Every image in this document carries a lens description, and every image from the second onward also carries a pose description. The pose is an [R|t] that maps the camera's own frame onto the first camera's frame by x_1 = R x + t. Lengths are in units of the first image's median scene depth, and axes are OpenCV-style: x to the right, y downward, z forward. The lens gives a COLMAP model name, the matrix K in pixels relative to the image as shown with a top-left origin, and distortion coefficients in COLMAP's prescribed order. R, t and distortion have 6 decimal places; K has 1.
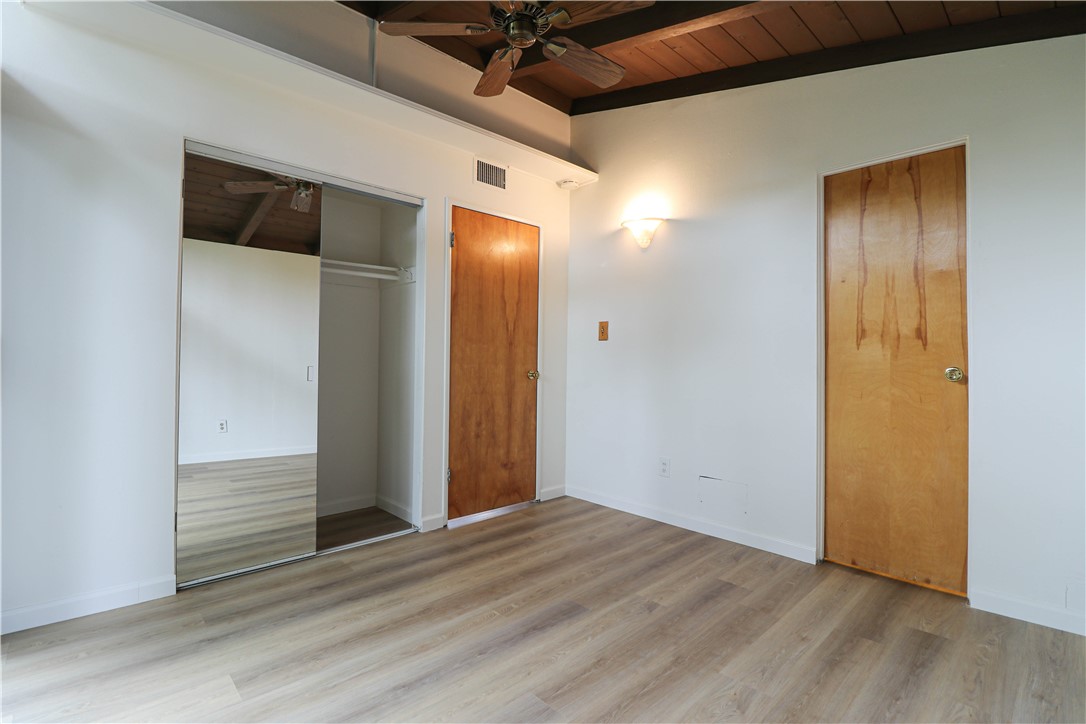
lens RADIAL K [[502.8, 0, 542.2], [0, 502.8, 353.8], [0, 0, 1]] dist [-0.004035, -0.011323]
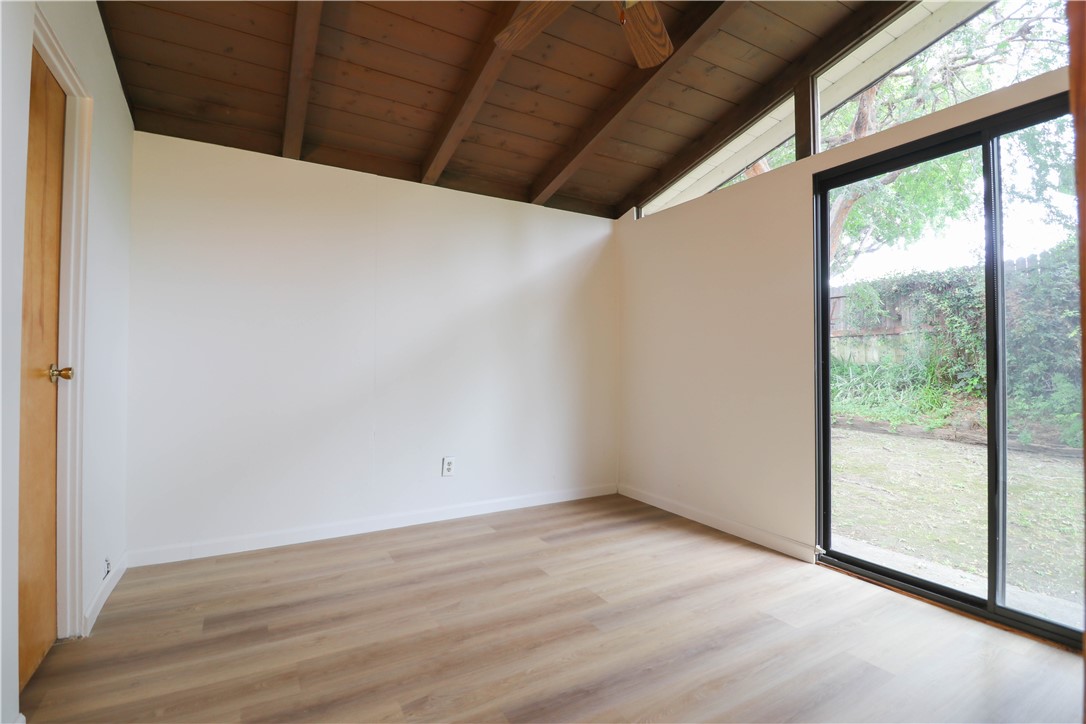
lens RADIAL K [[502.8, 0, 542.2], [0, 502.8, 353.8], [0, 0, 1]] dist [-0.004035, -0.011323]
pose [[-0.973202, -0.010623, 0.229704, -0.128570], [-0.018642, 0.999289, -0.032768, 0.026640], [-0.229193, -0.036172, -0.972709, 1.870871]]
